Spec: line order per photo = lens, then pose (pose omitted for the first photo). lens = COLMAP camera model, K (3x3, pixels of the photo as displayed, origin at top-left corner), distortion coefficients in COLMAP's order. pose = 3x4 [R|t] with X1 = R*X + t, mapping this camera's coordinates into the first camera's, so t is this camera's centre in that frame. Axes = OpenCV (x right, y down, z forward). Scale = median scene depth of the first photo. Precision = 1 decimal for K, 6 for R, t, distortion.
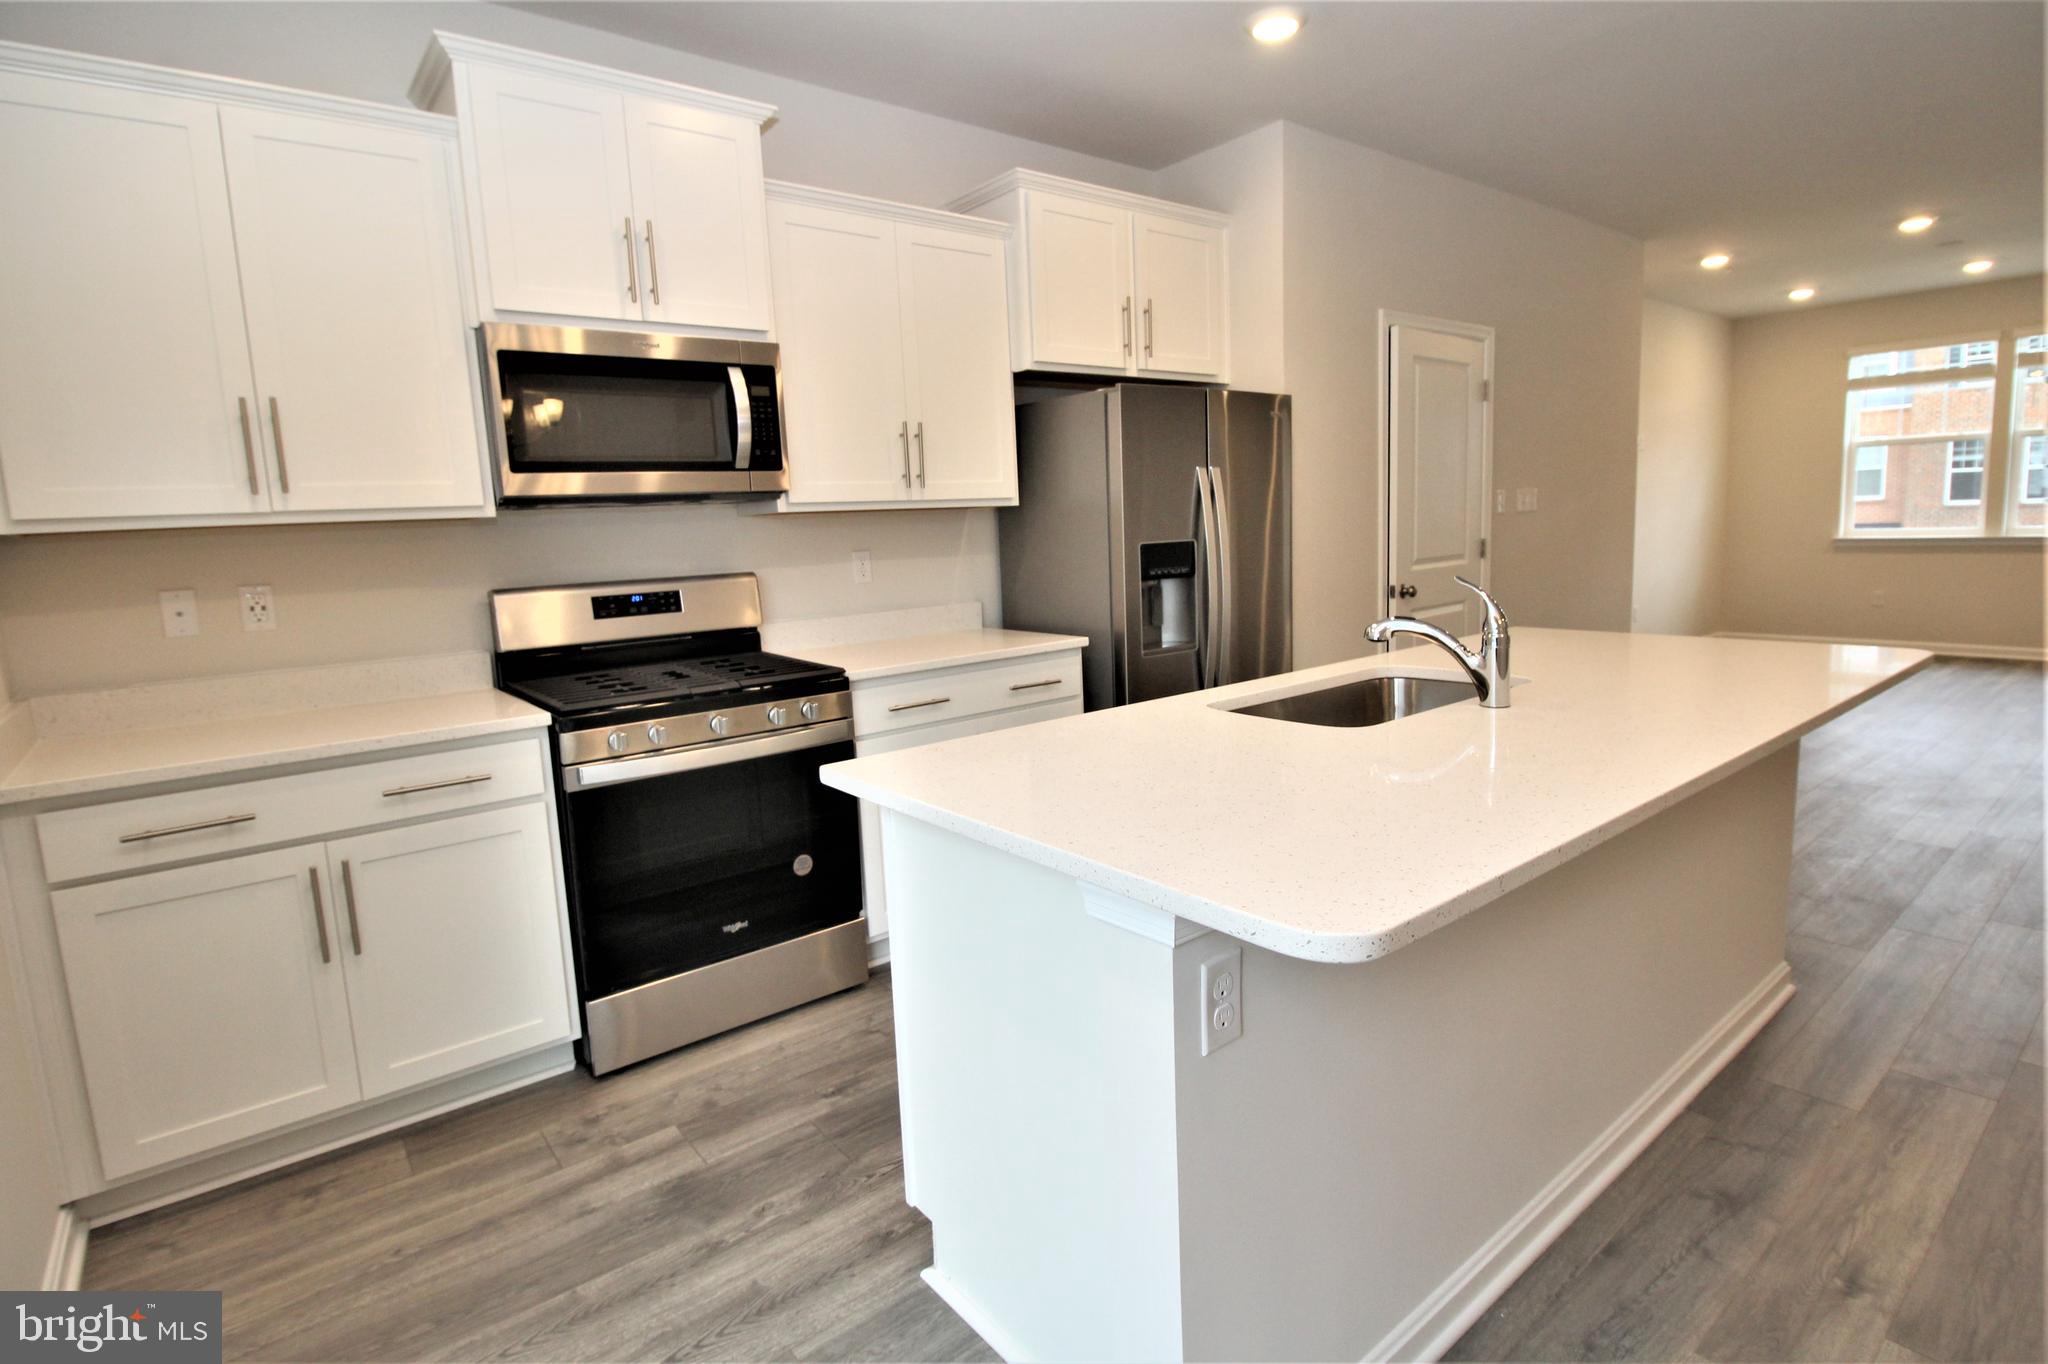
lens RADIAL K [[1018.3, 0, 1032.9], [0, 1018.3, 662.6], [0, 0, 1]] dist [-0.005744, -0.007290]
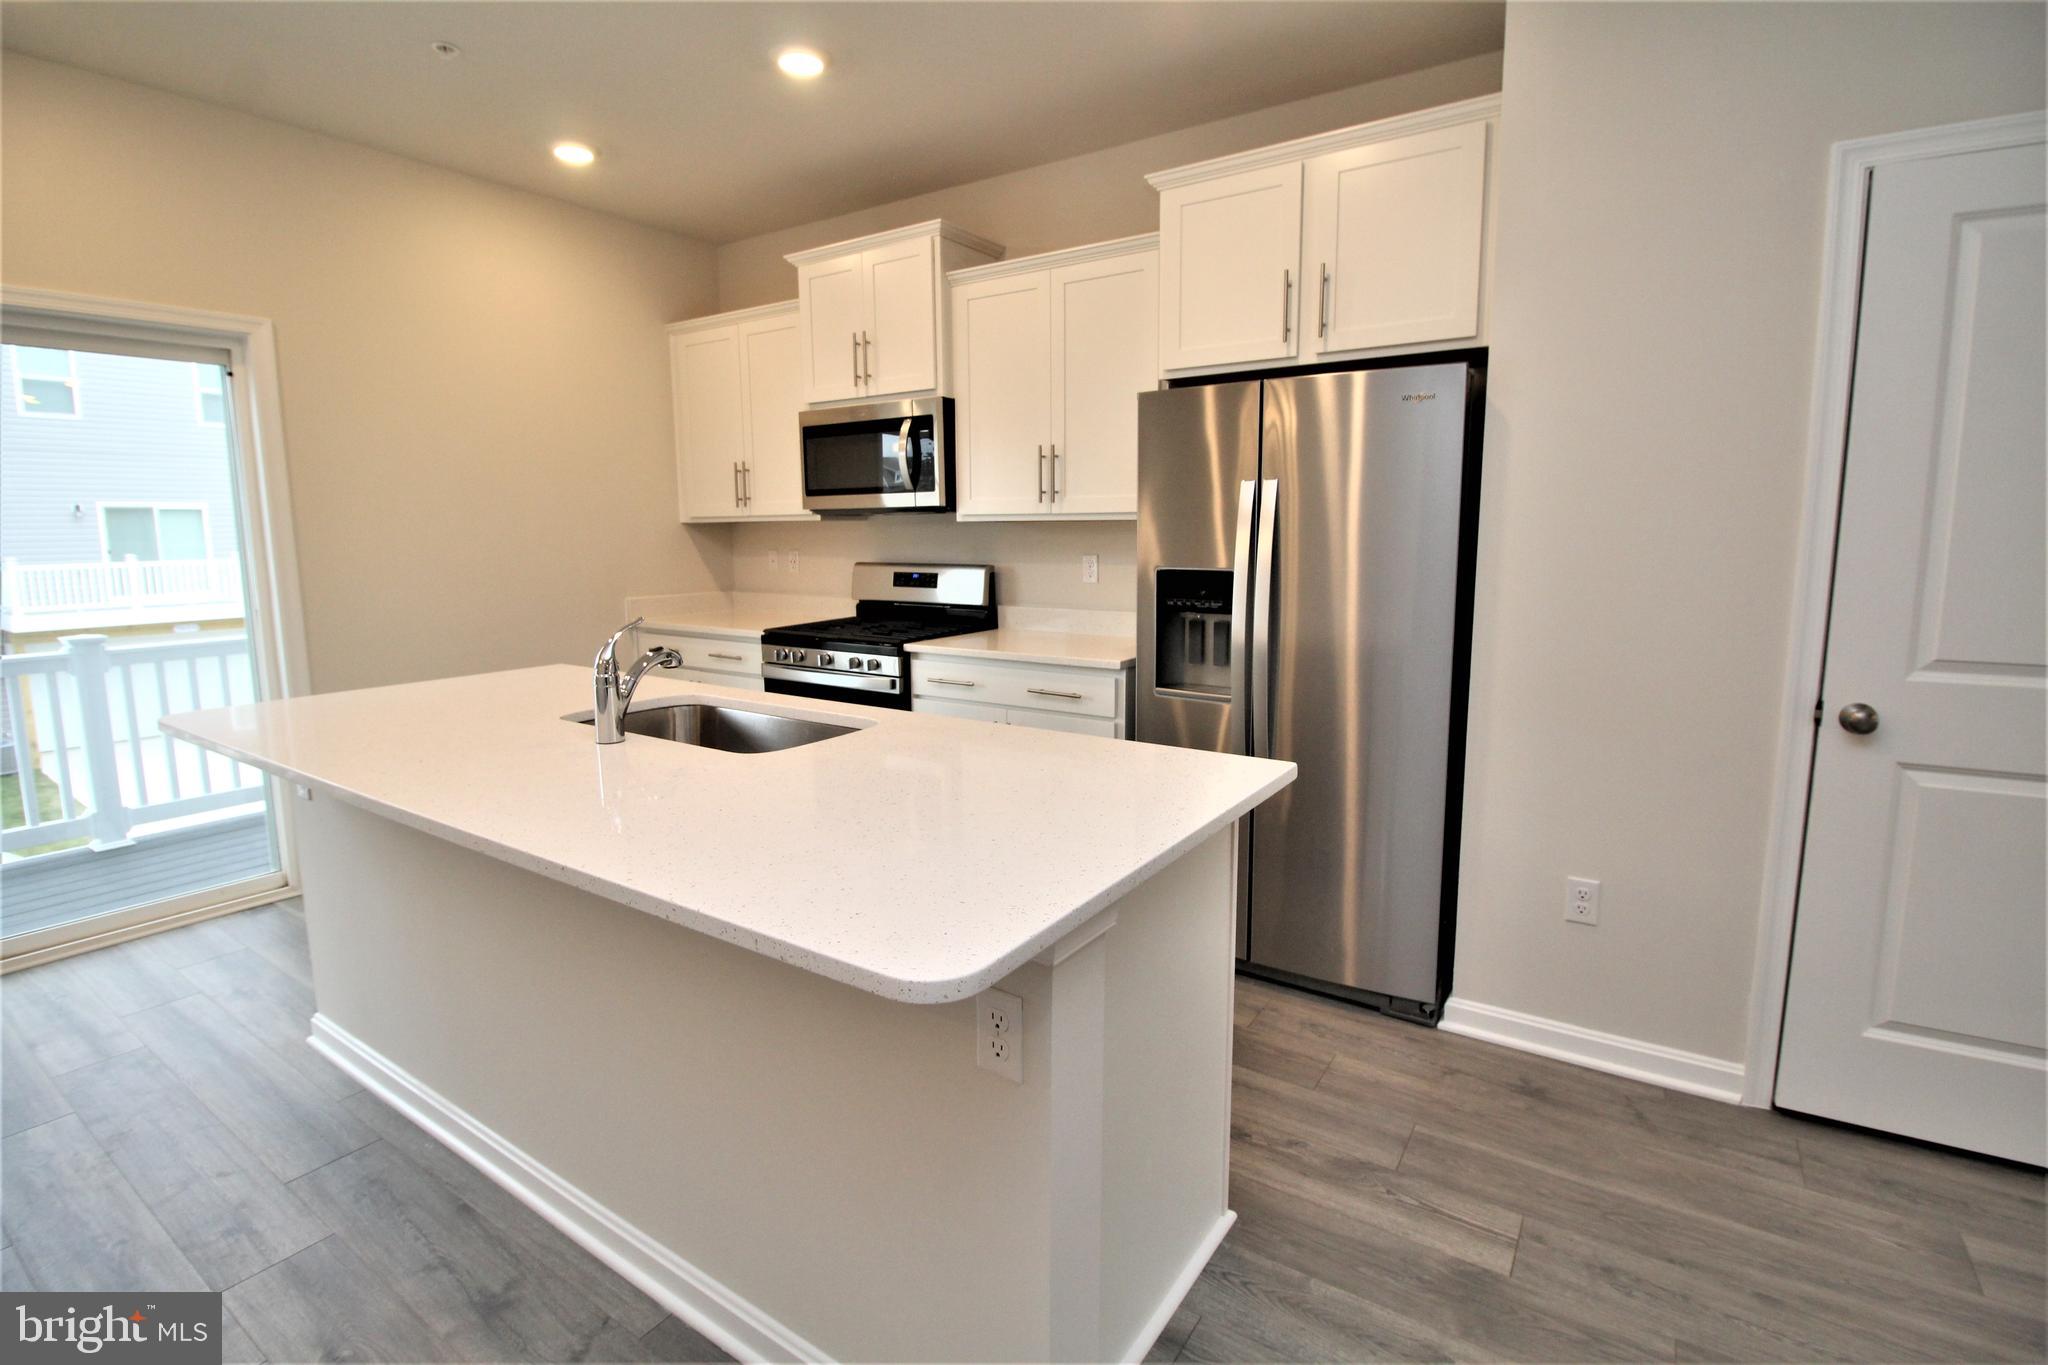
lens RADIAL K [[945.2, 0, 1029.4], [0, 945.2, 657.3], [0, 0, 1]] dist [-0.007868, -0.007938]
pose [[0.297969, 0.171794, -0.938989, 1.009200], [-0.136638, 0.981219, 0.136161, -0.160685], [0.944746, 0.087730, 0.315846, 0.743263]]
